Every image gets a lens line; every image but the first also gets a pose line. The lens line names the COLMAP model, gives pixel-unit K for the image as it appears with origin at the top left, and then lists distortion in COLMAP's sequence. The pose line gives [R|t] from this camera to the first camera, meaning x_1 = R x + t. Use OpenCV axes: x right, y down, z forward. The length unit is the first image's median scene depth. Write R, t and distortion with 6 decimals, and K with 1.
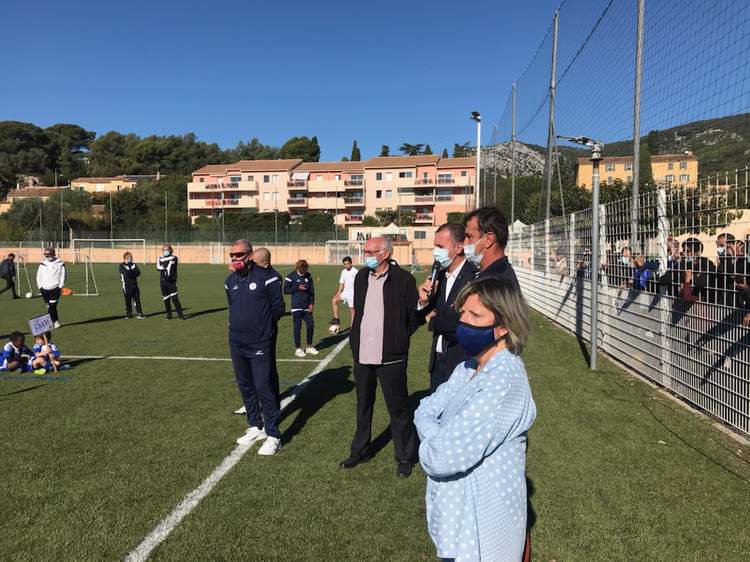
lens RADIAL K [[618.8, 0, 372.1], [0, 618.8, 277.0], [0, 0, 1]] dist [0.046134, -0.037577]
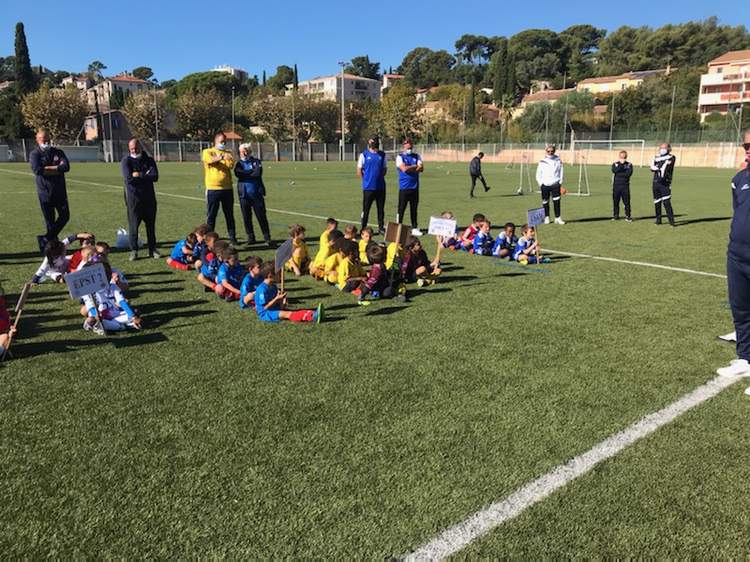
lens RADIAL K [[618.8, 0, 374.4], [0, 618.8, 271.7], [0, 0, 1]] dist [0.046134, -0.037577]
pose [[0.730494, 0.135512, -0.669340, -0.000417], [-0.036805, 0.986503, 0.159556, 0.000761], [0.681927, -0.091920, 0.725621, 0.005031]]
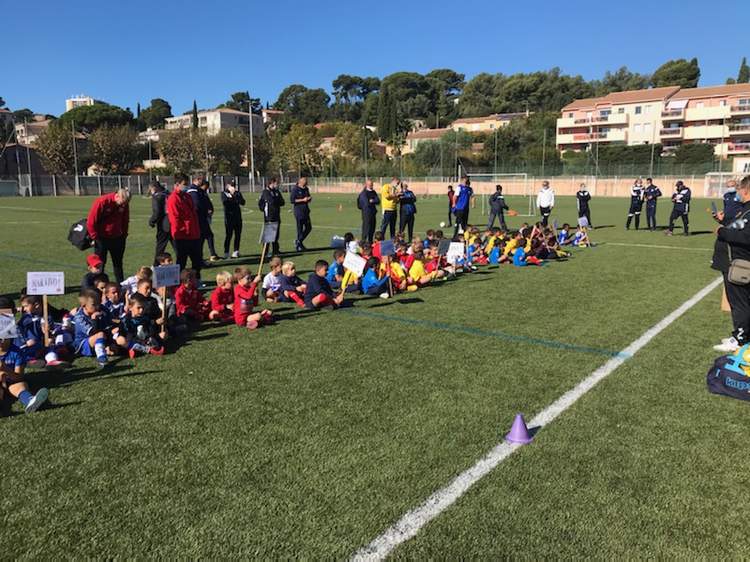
lens RADIAL K [[618.8, 0, 371.0], [0, 618.8, 275.5], [0, 0, 1]] dist [0.046134, -0.037577]
pose [[0.857938, 0.076076, -0.508089, -0.014272], [-0.023231, 0.993708, 0.109562, 0.005528], [0.513228, -0.082194, 0.854307, -0.115943]]
